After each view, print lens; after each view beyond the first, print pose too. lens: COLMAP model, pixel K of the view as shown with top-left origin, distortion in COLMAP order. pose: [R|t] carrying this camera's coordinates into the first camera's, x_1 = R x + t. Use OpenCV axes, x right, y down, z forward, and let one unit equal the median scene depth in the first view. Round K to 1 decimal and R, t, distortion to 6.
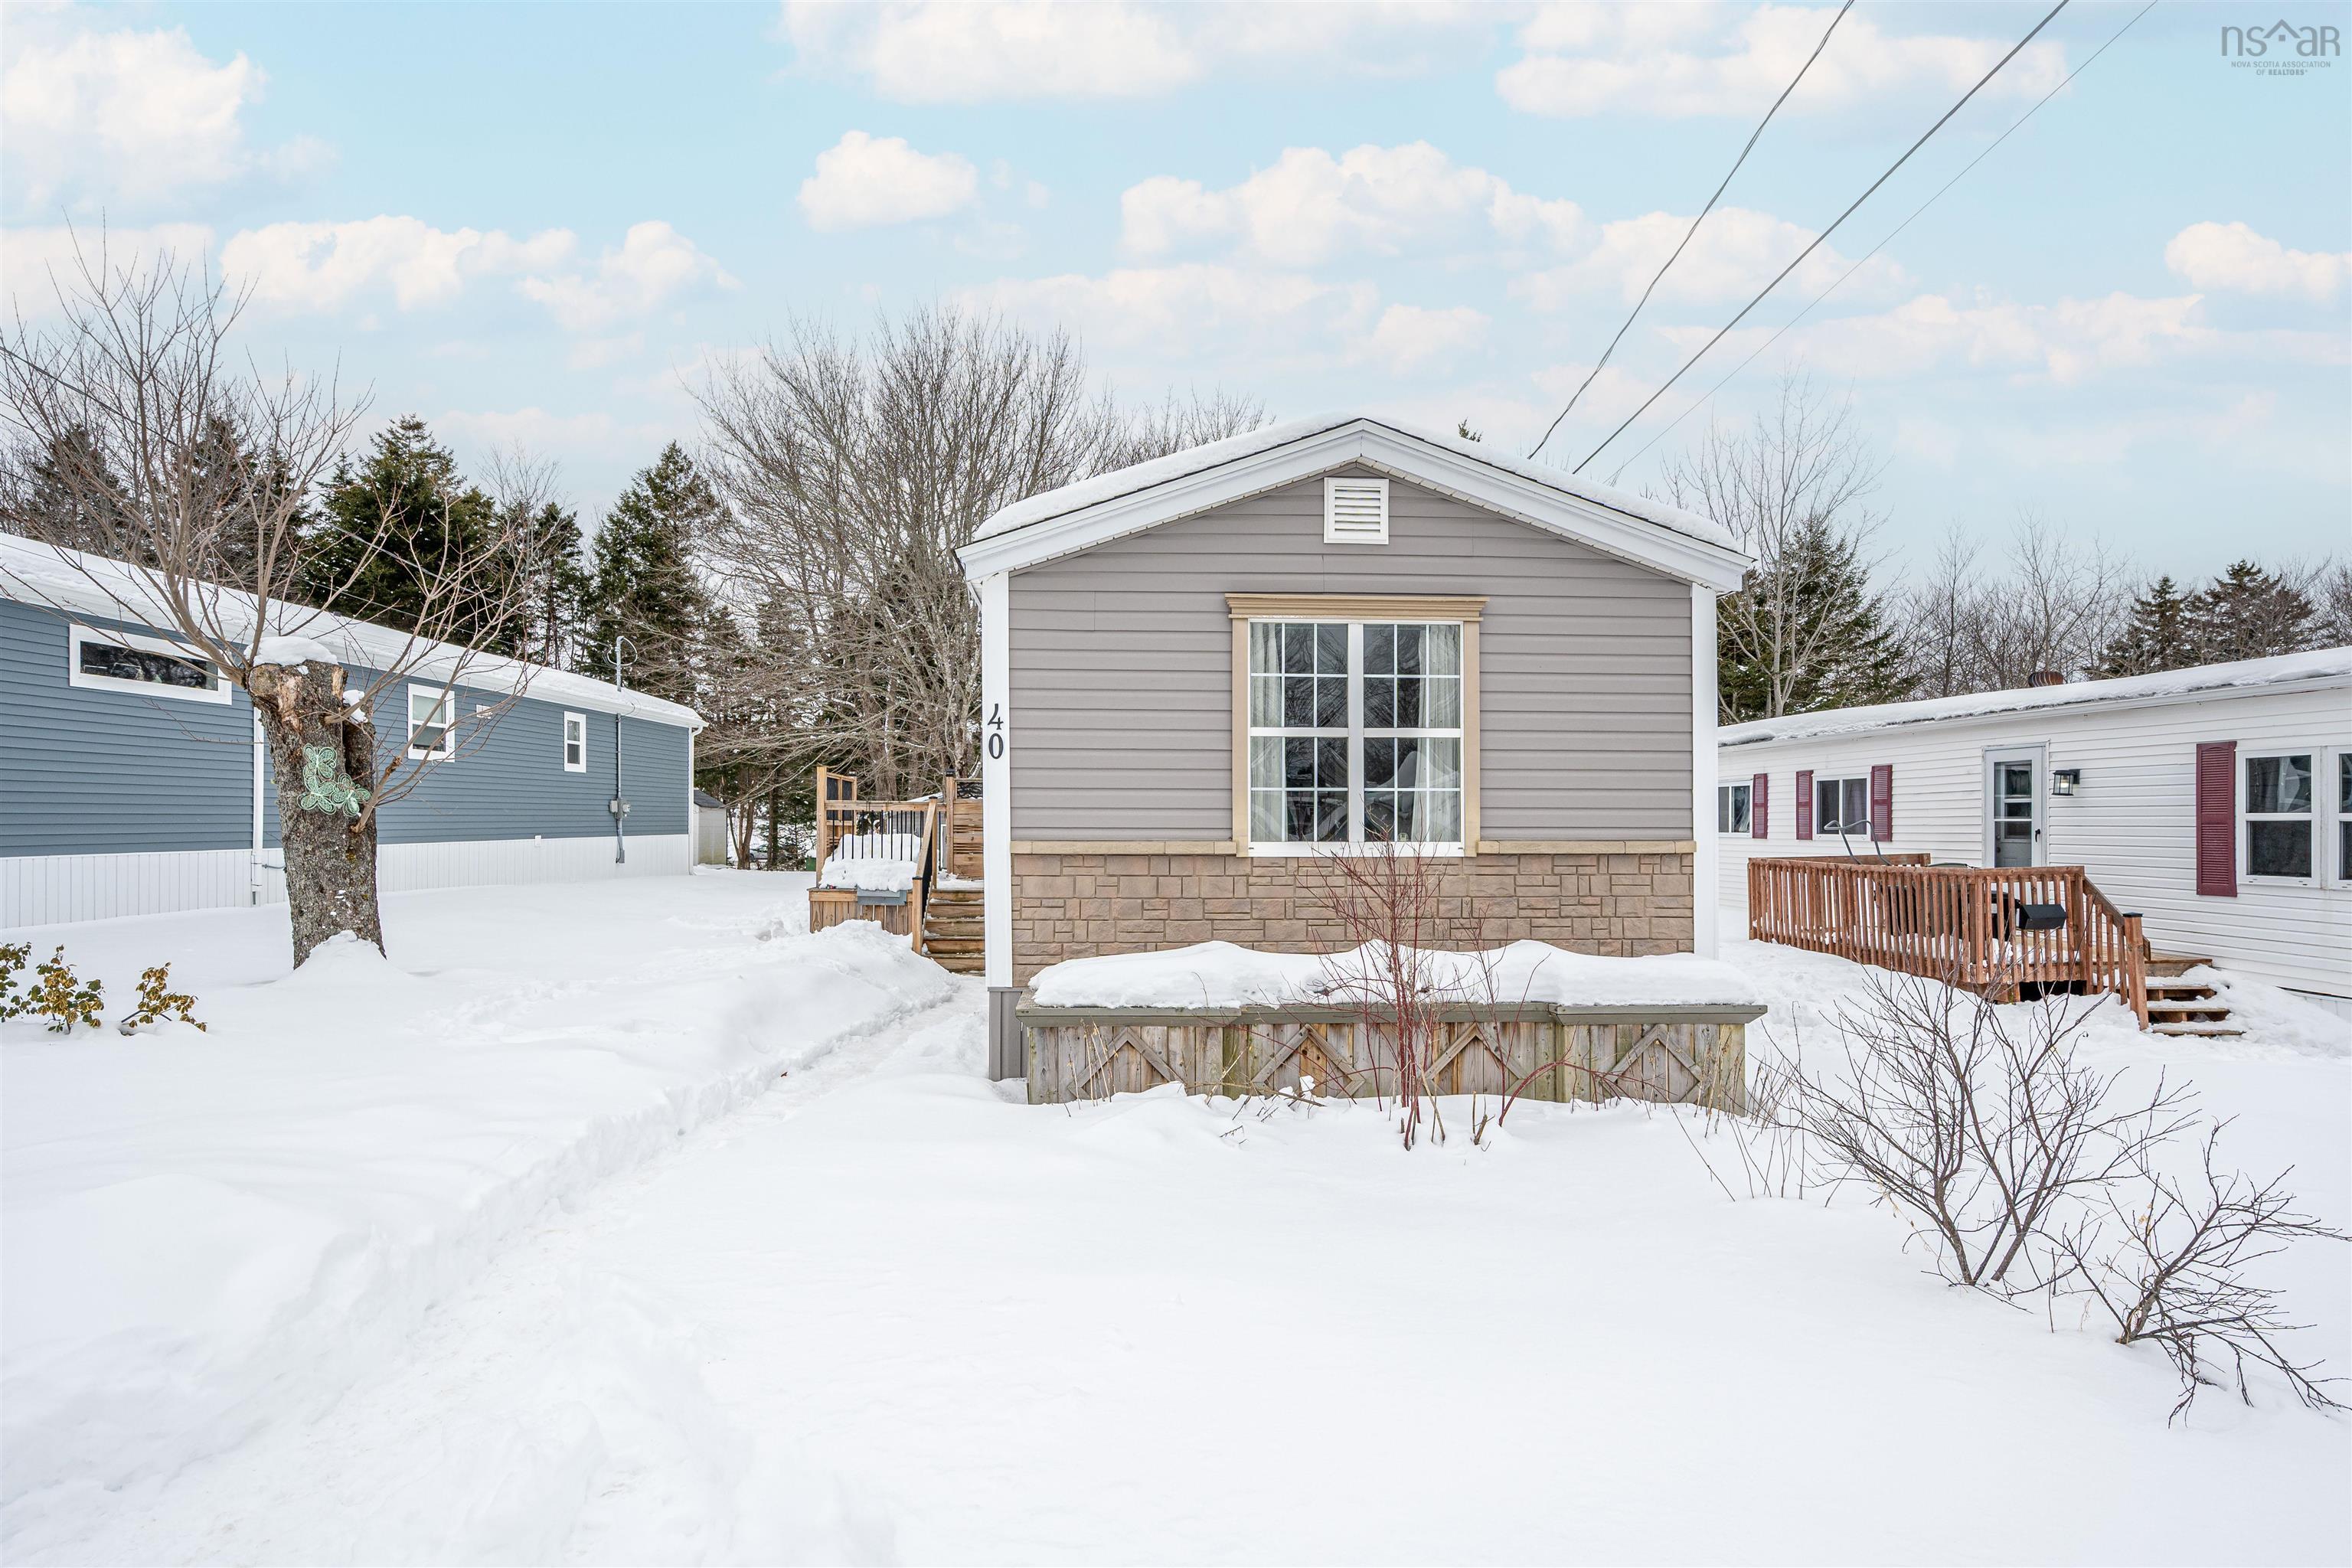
lens RADIAL K [[1174.0, 0, 1153.6], [0, 1174.0, 801.4], [0, 0, 1]] dist [0.001777, -0.002217]
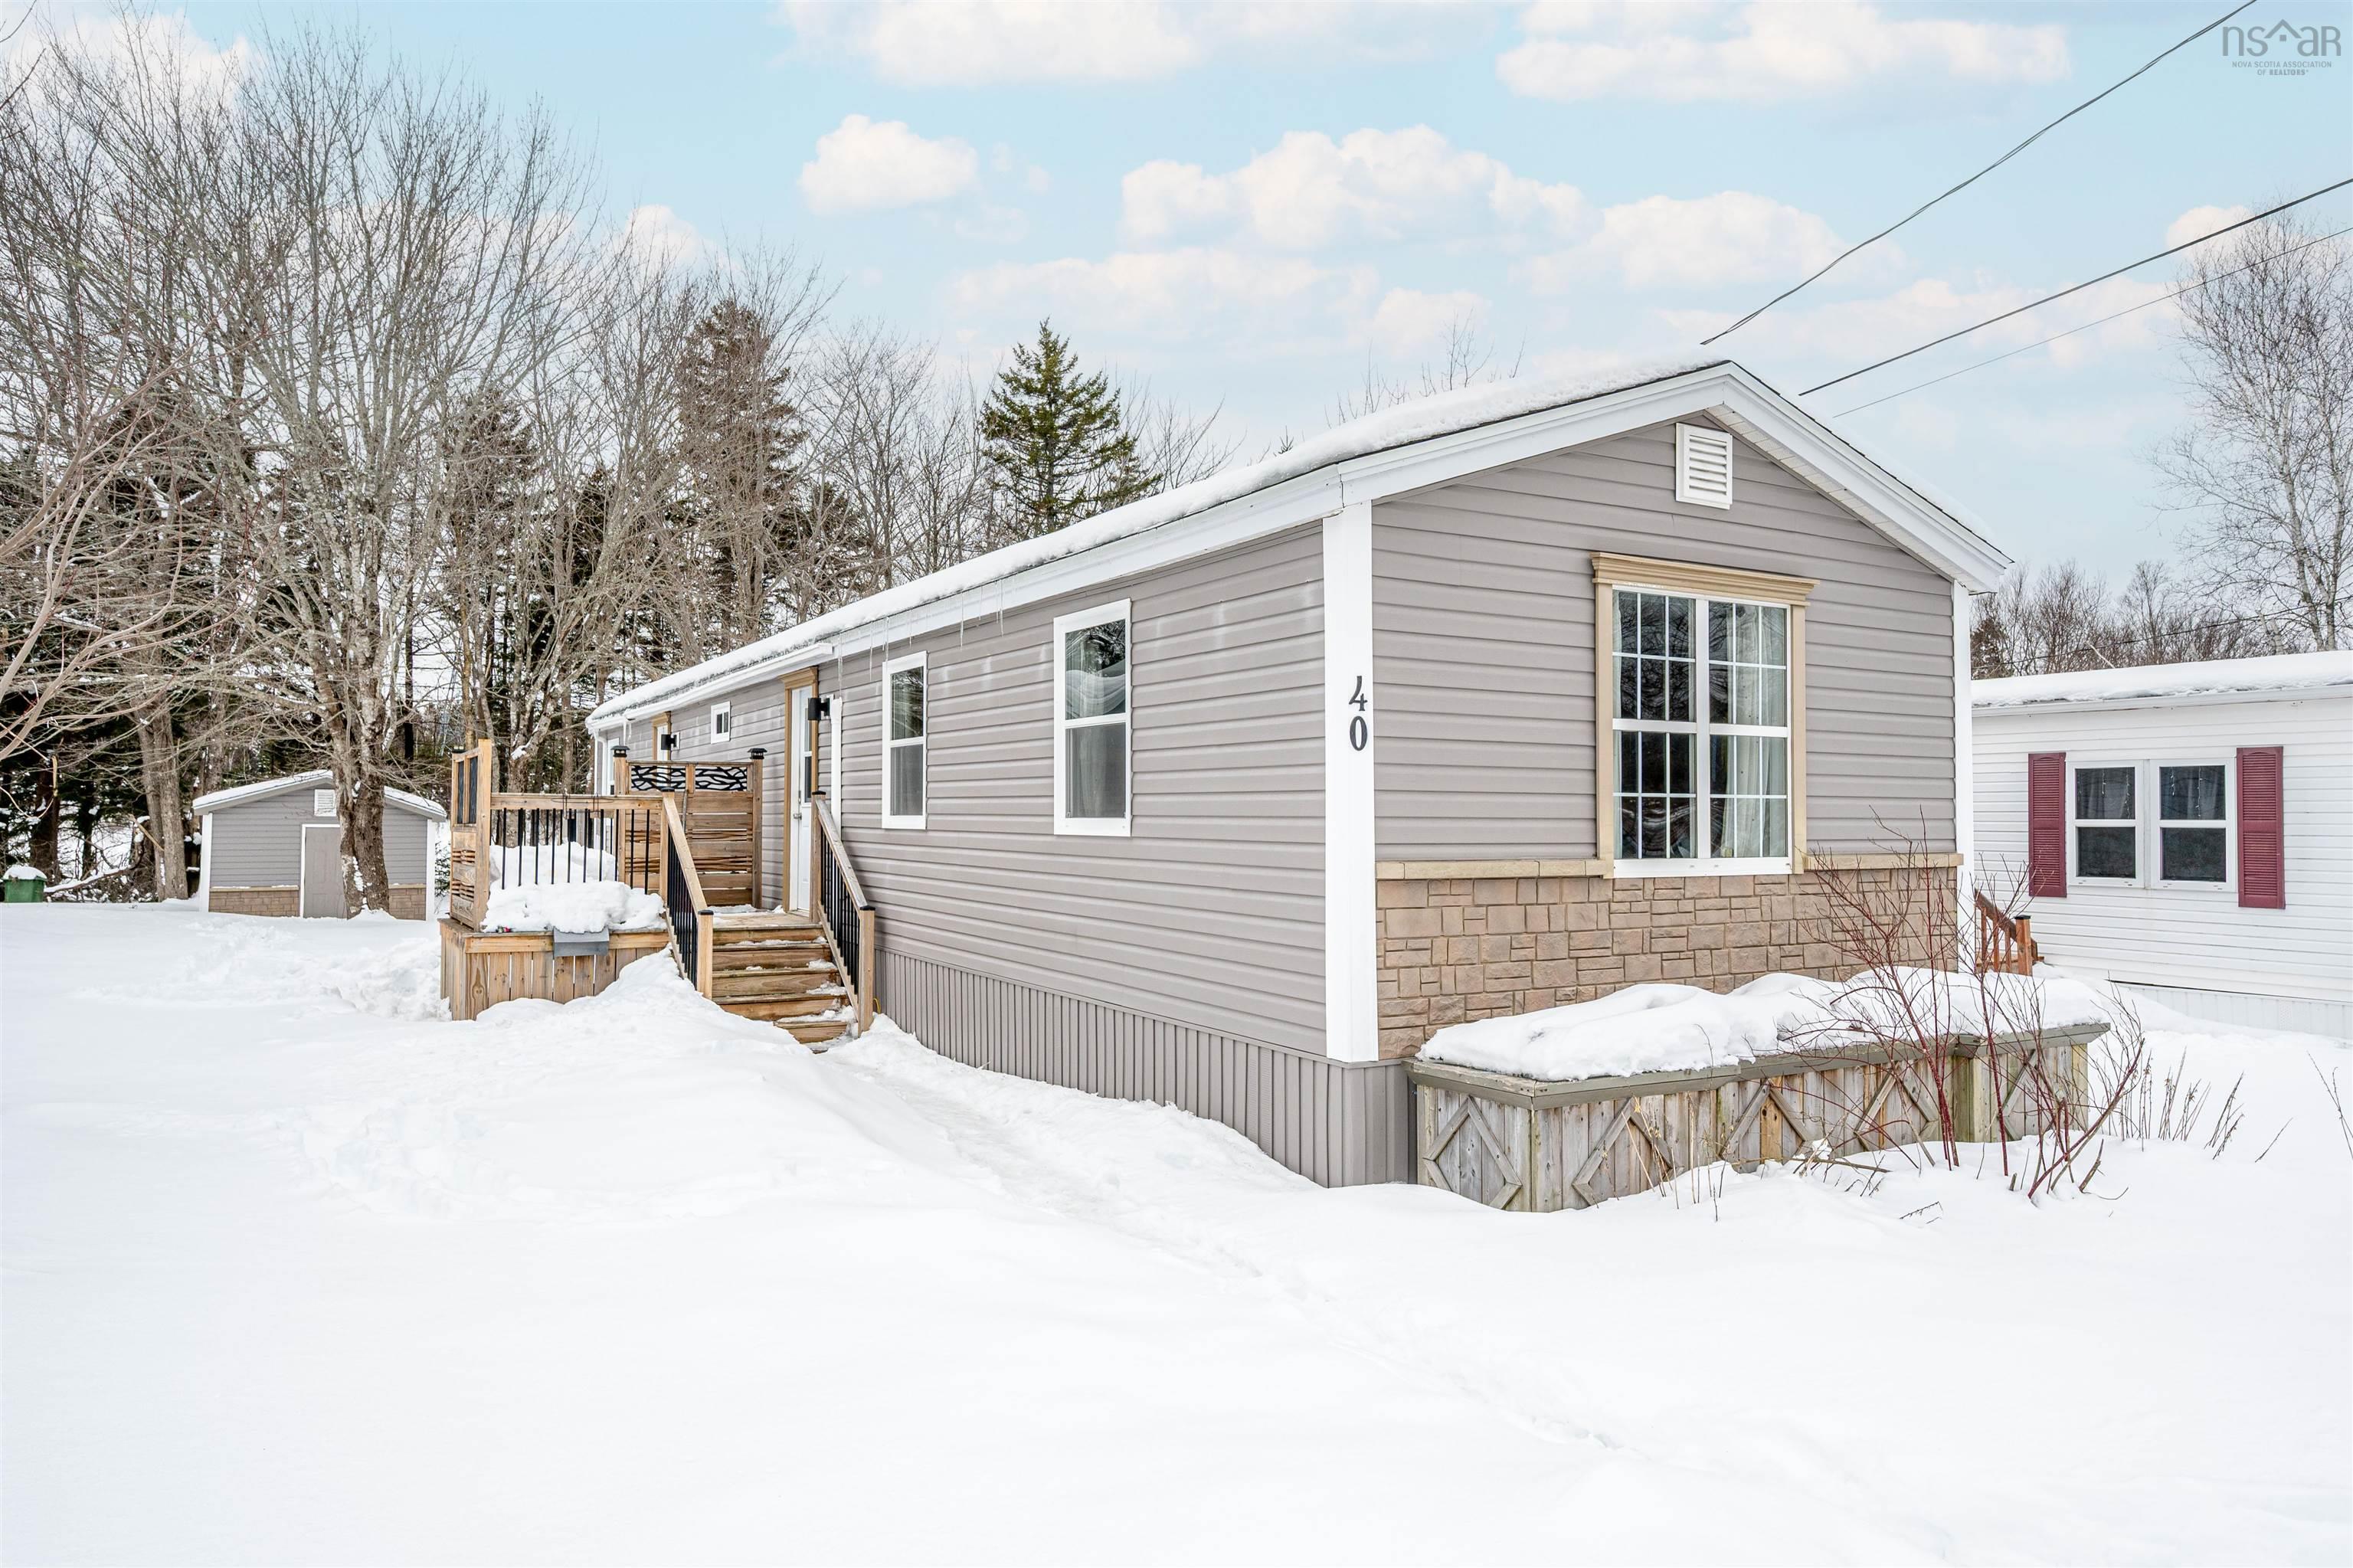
lens RADIAL K [[1519.7, 0, 1195.0], [0, 1519.7, 769.0], [0, 0, 1]] dist [-0.001704, 0.000202]
pose [[0.888560, 0.016343, 0.458470, -0.648693], [-0.009732, 0.999812, -0.016779, -0.007682], [-0.458658, 0.010447, 0.888552, 0.196342]]
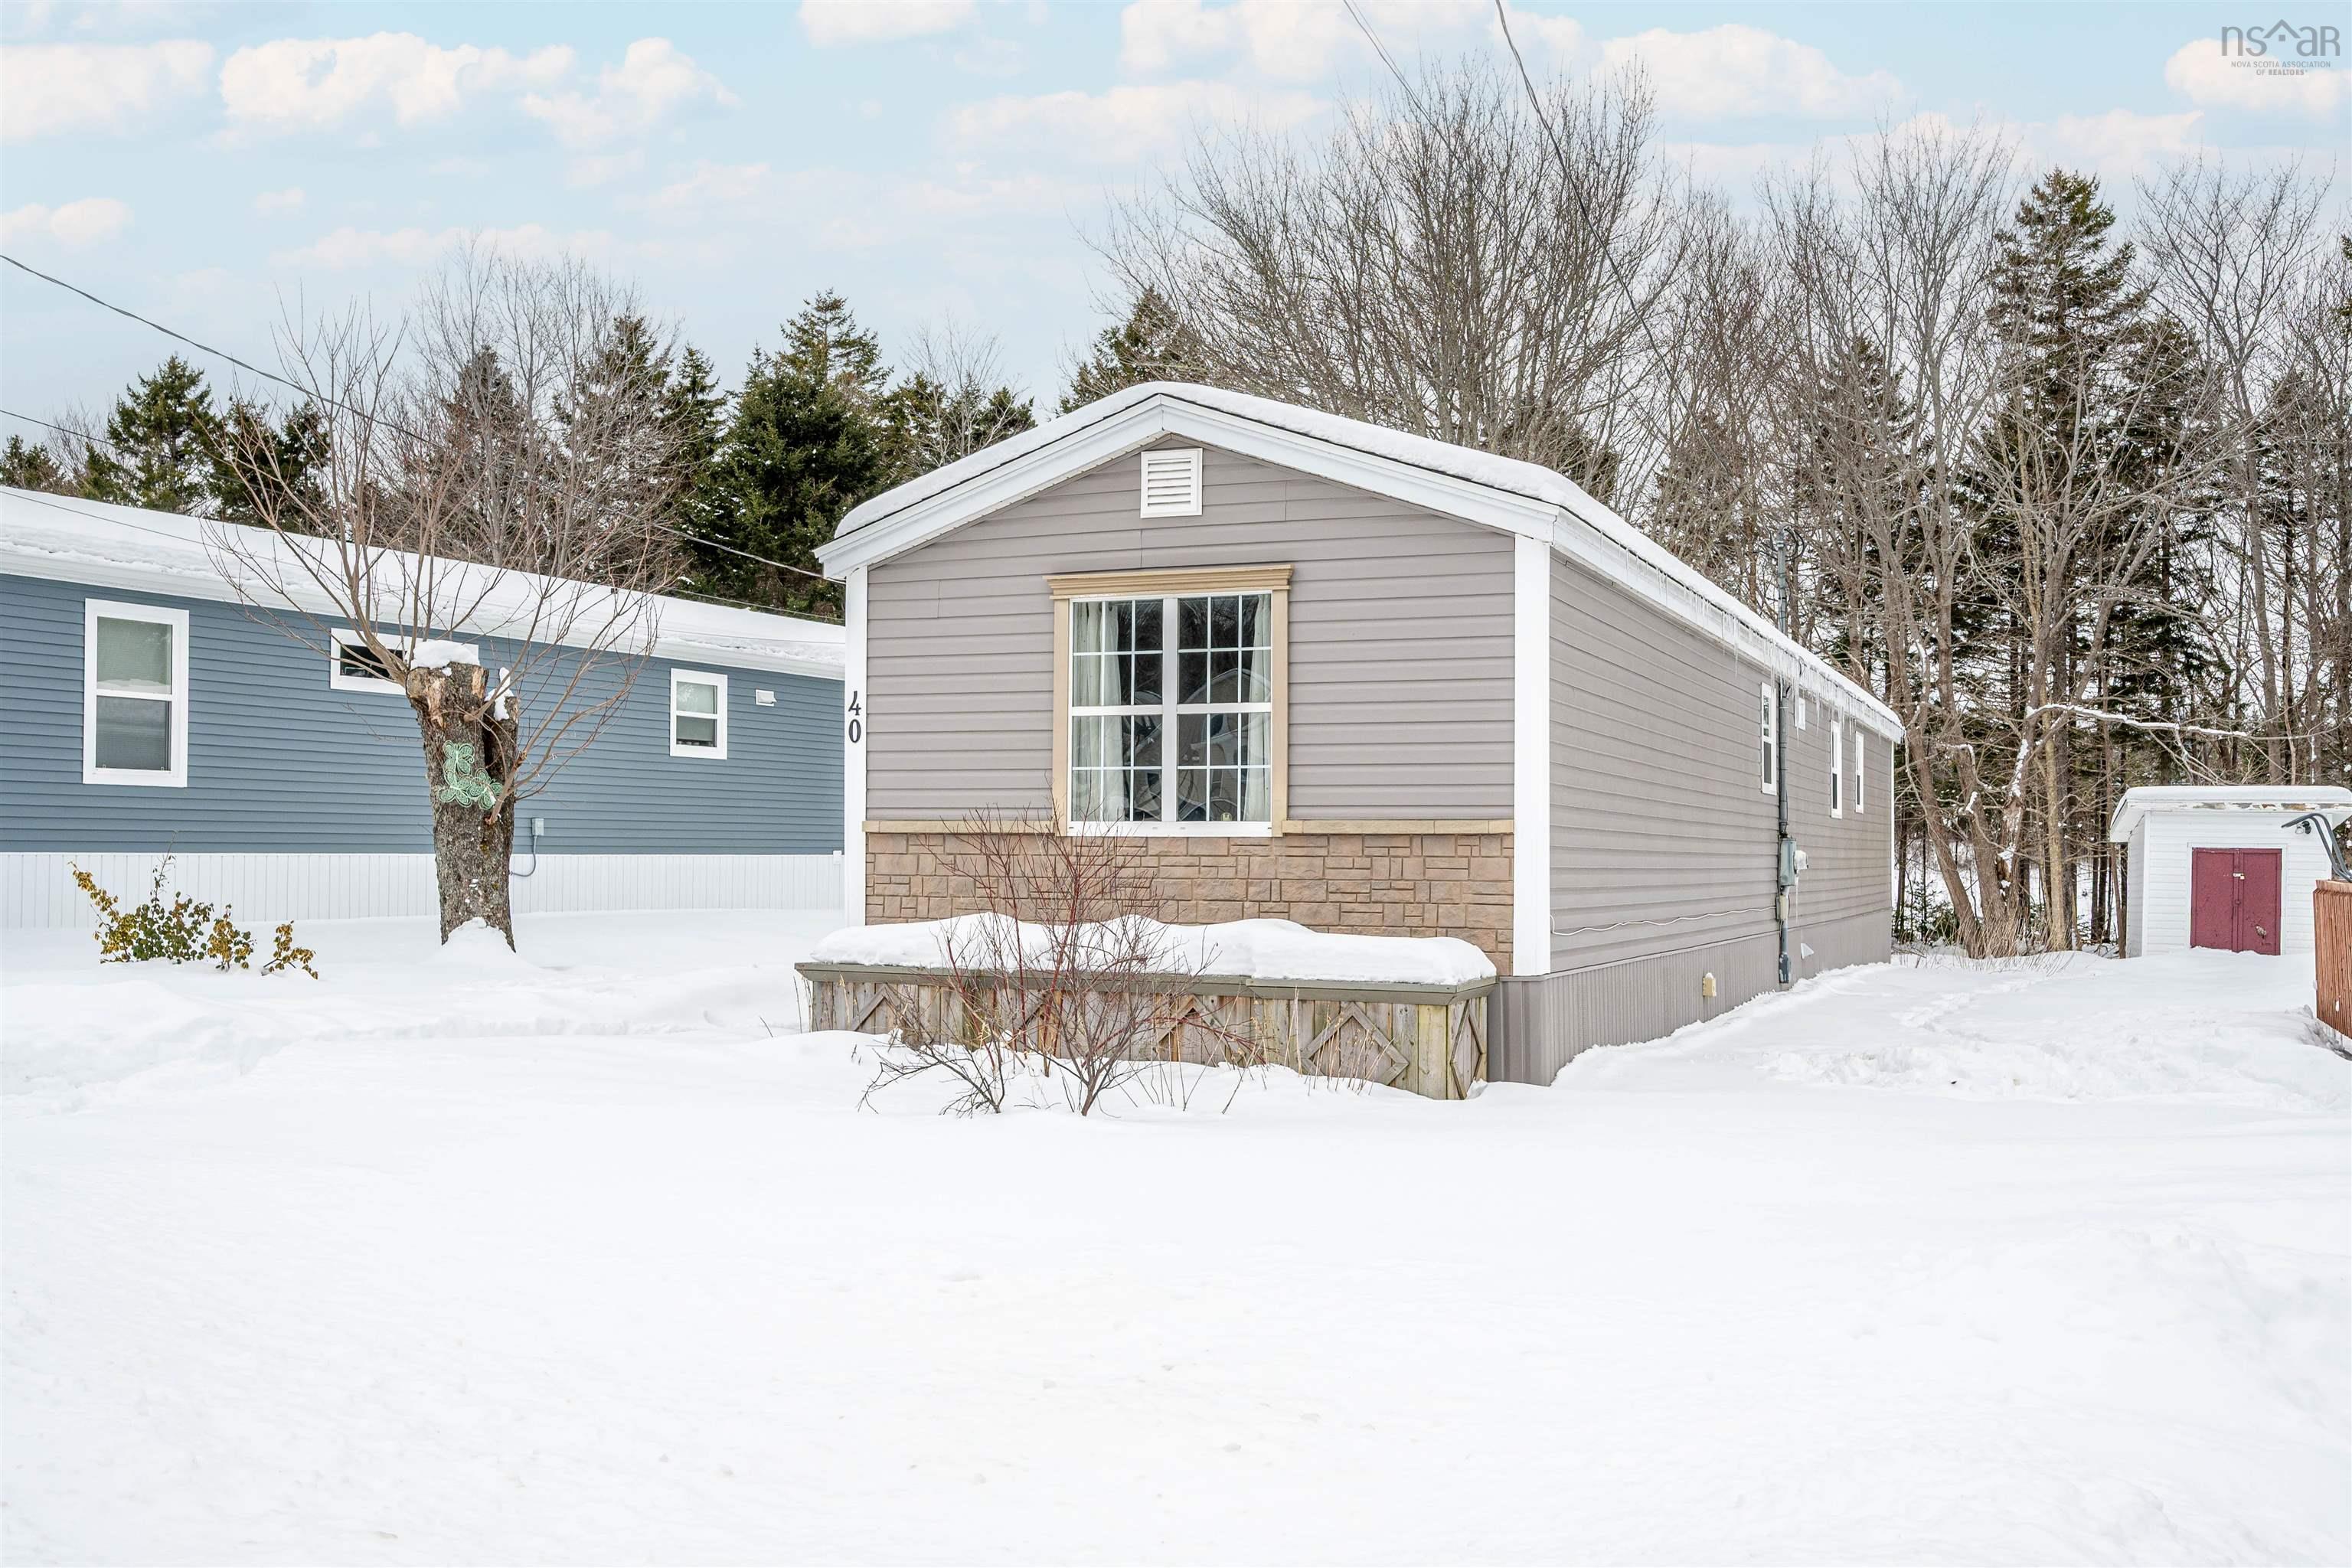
lens RADIAL K [[2116.5, 0, 1185.7], [0, 2116.5, 788.6], [0, 0, 1]] dist [-0.001091, 0.005200]
pose [[0.899841, -0.008604, -0.436133, 0.947518], [0.000987, 0.999843, -0.017688, 0.038083], [0.436216, 0.015486, 0.899709, -0.575394]]
